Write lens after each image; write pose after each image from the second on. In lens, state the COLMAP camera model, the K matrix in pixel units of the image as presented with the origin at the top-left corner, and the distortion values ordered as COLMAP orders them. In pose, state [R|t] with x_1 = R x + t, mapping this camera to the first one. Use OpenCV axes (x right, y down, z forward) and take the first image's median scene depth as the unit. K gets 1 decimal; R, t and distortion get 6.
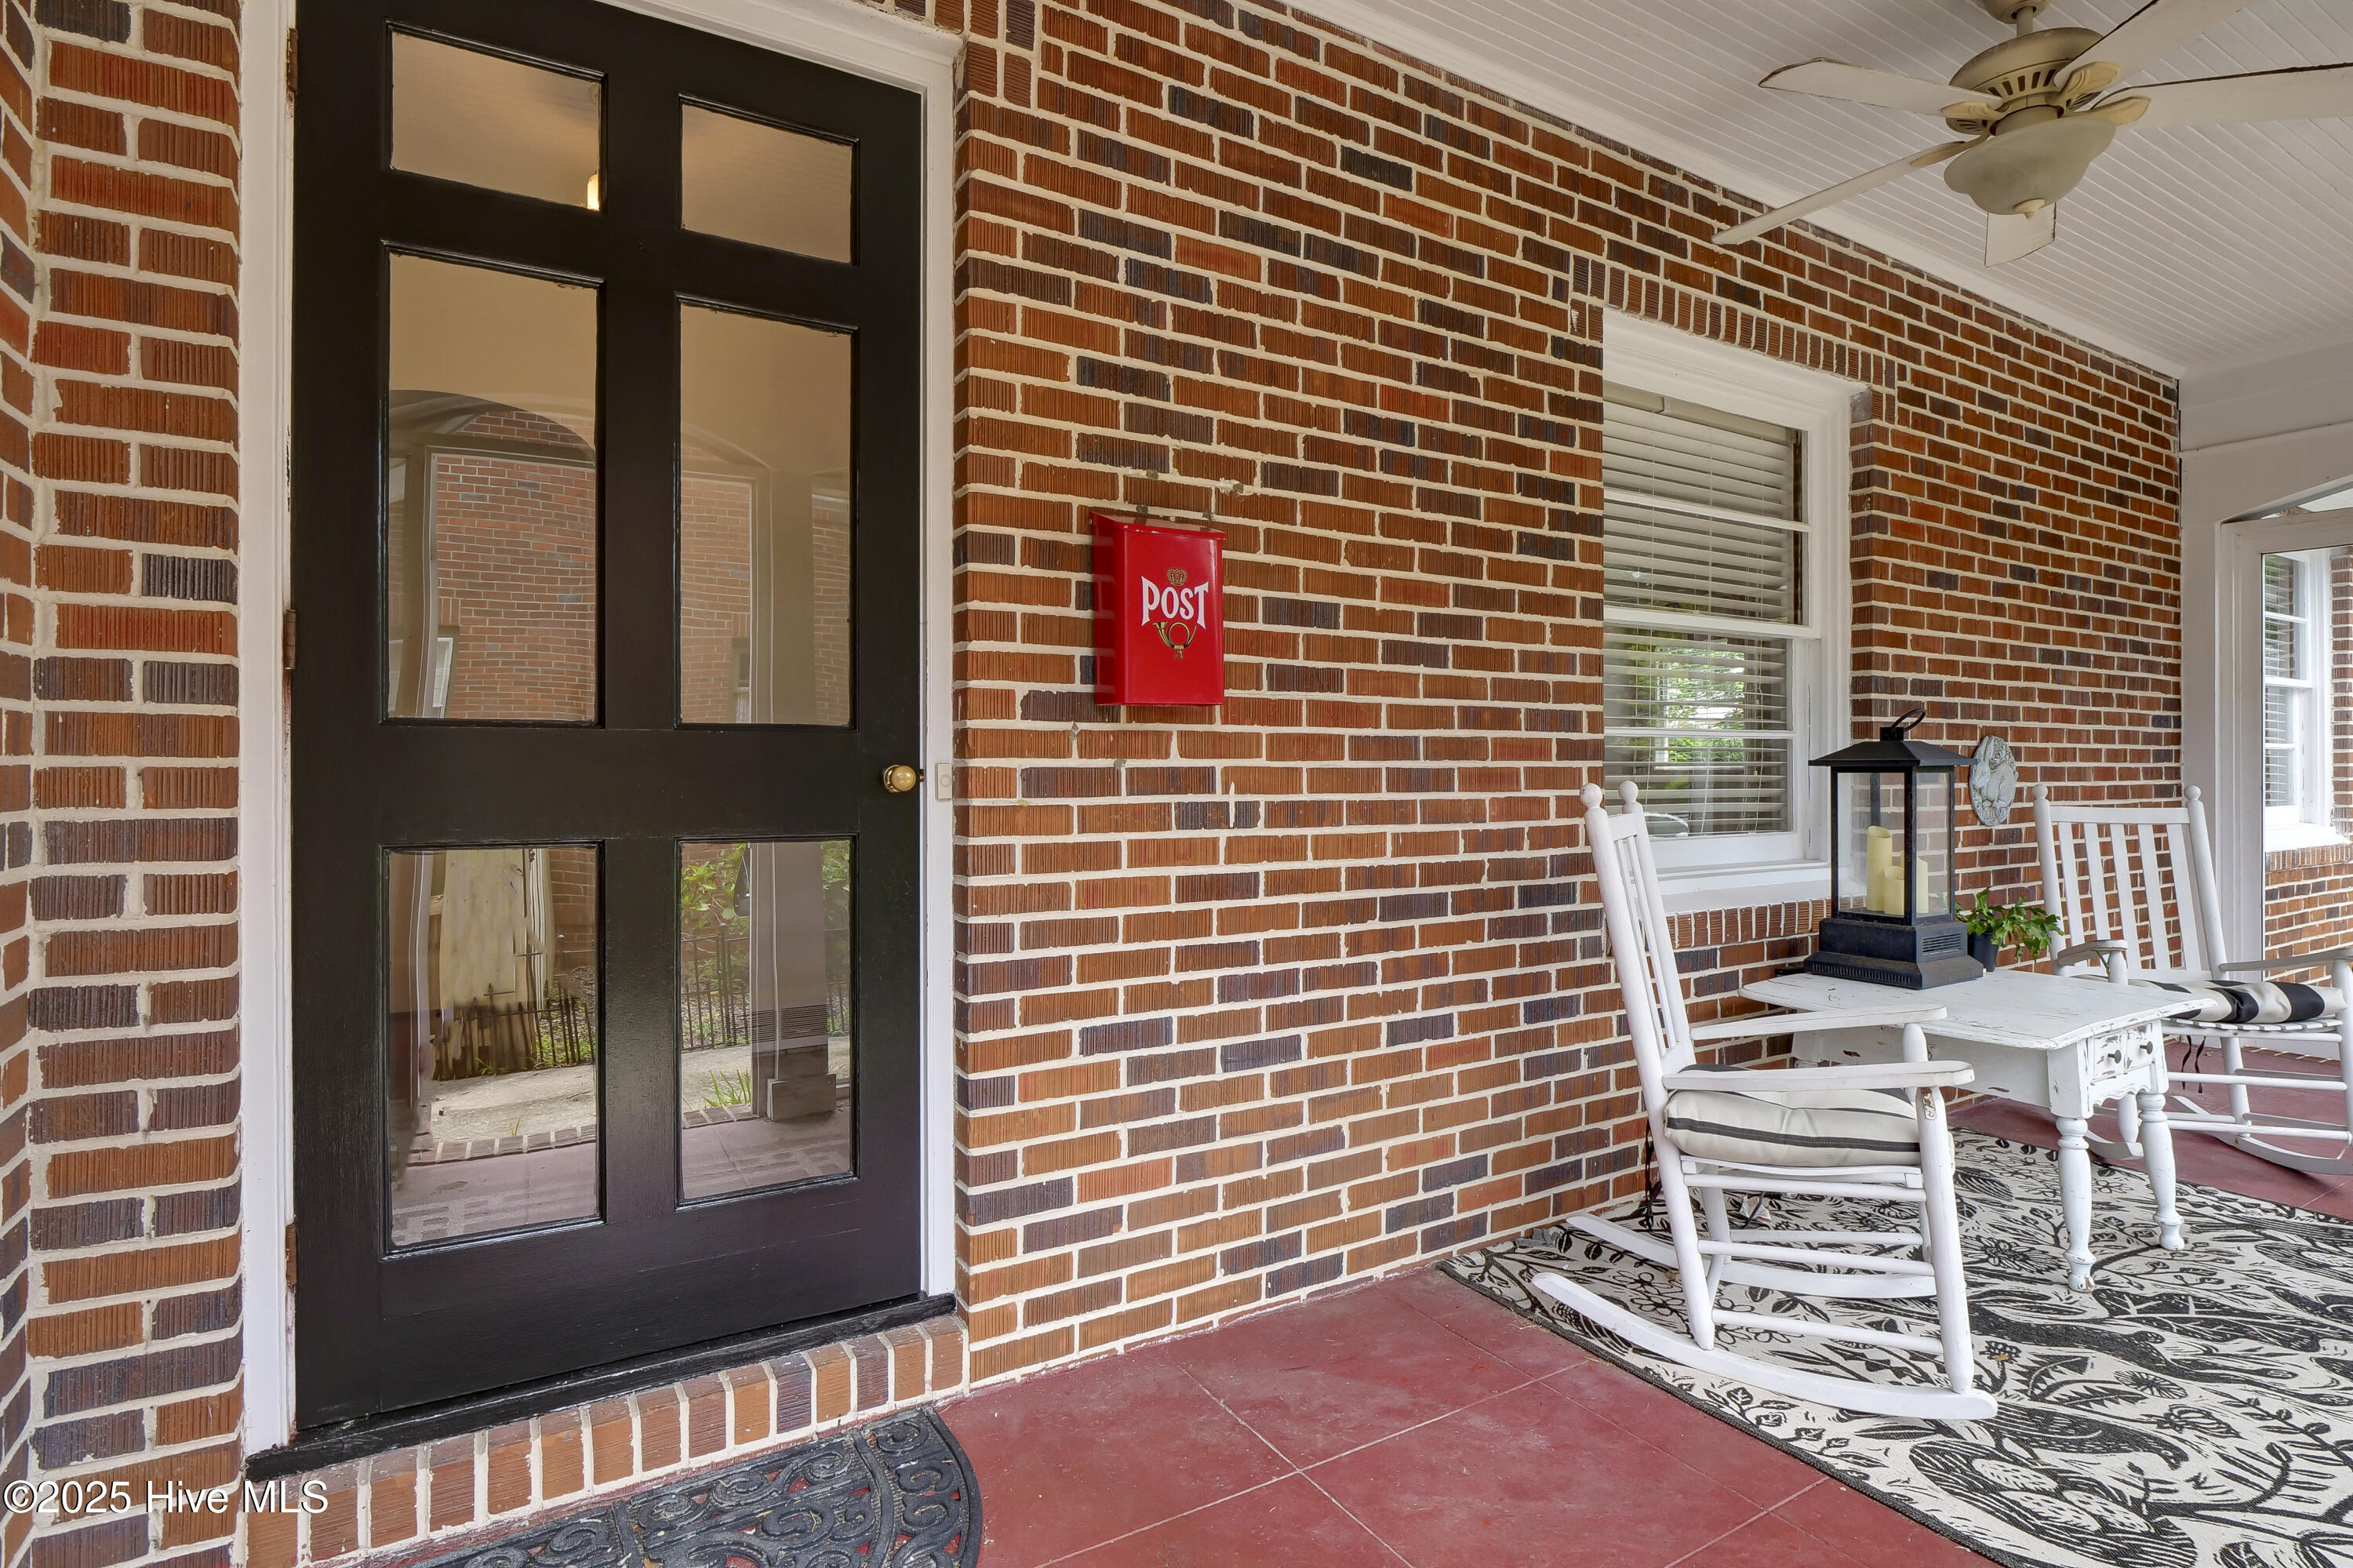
lens RADIAL K [[1173.5, 0, 1170.0], [0, 1173.5, 790.5], [0, 0, 1]] dist [-0.009900, -0.001859]
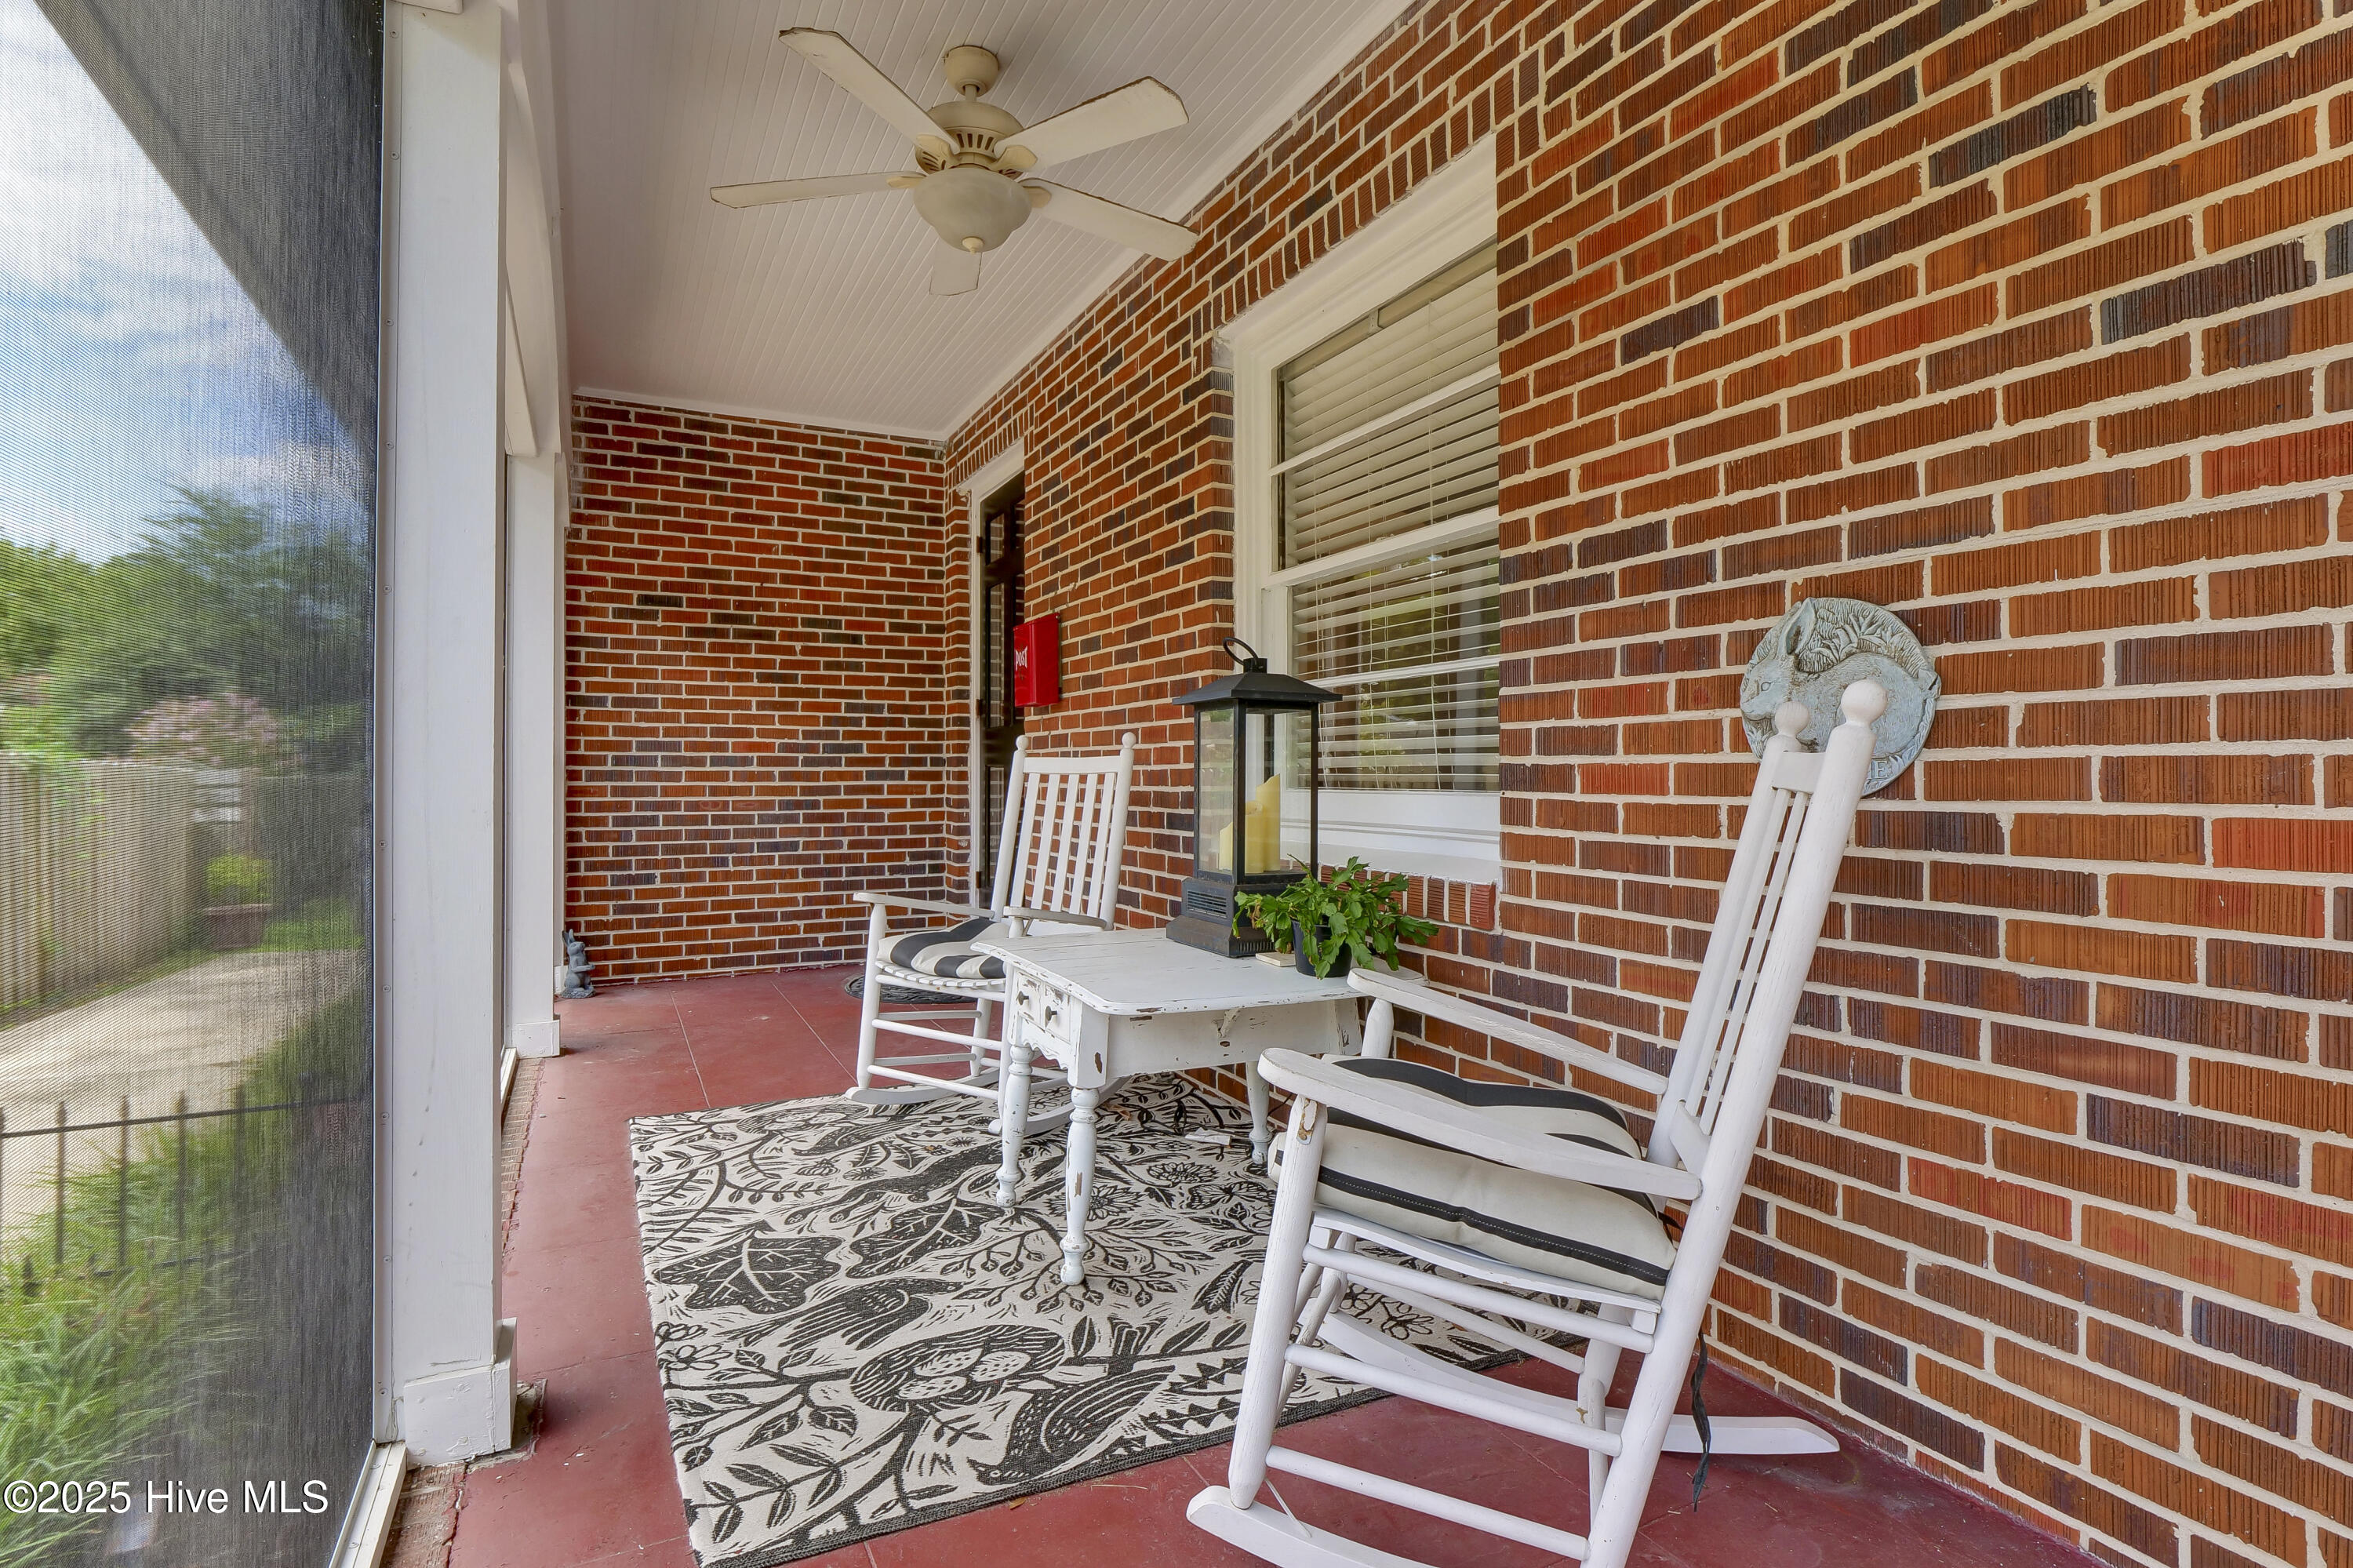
lens RADIAL K [[1173.5, 0, 1170.3], [0, 1173.5, 774.7], [0, 0, 1]] dist [-0.009900, -0.001859]
pose [[-0.089351, 0.000073, -0.996000, 2.018371], [-0.005158, 0.999987, 0.000536, 0.044978], [0.995987, 0.005186, -0.089349, 1.372530]]
